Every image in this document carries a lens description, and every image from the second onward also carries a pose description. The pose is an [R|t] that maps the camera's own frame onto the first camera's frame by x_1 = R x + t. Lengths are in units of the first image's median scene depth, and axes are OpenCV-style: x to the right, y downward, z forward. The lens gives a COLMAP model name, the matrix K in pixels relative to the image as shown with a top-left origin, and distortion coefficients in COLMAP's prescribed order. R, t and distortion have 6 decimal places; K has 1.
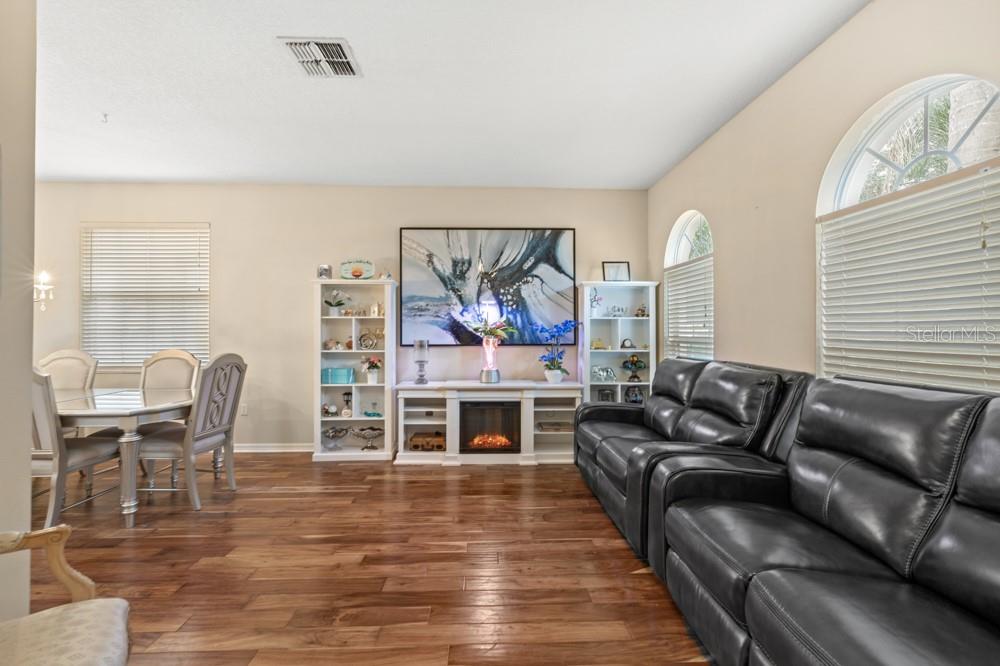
lens RADIAL K [[420.1, 0, 500.0], [0, 420.1, 329.3], [0, 0, 1]] dist [0.003477, -0.000631]
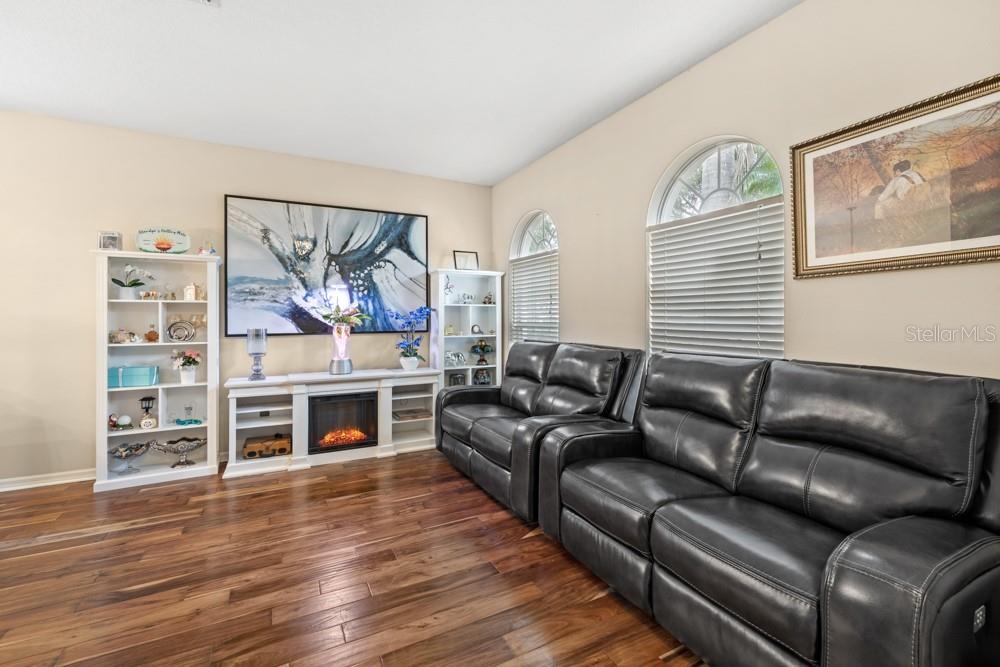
lens RADIAL K [[420.1, 0, 491.2], [0, 420.1, 317.0], [0, 0, 1]] dist [0.003477, -0.000631]
pose [[0.908561, -0.002825, 0.417743, -0.117112], [0.002242, 0.999996, 0.001887, 0.001184], [-0.417747, -0.000778, 0.908563, 0.023141]]
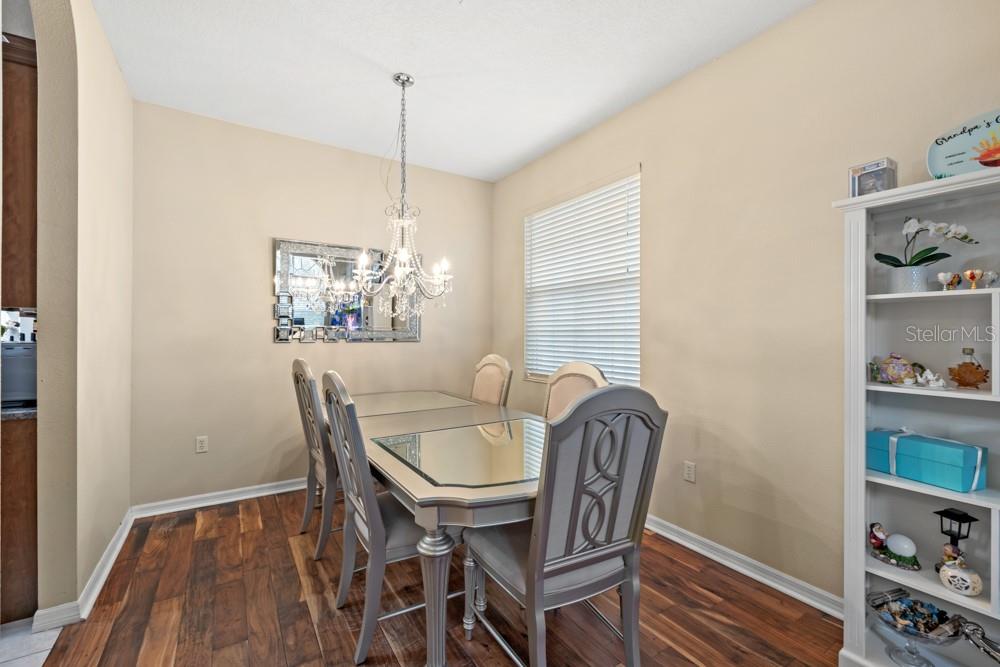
lens RADIAL K [[420.1, 0, 492.9], [0, 420.1, 331.8], [0, 0, 1]] dist [0.003477, -0.000631]
pose [[0.491753, -0.001399, -0.870734, -0.266630], [-0.000344, 0.999998, -0.001800, 0.003219], [0.870735, 0.001185, 0.491752, 0.534271]]
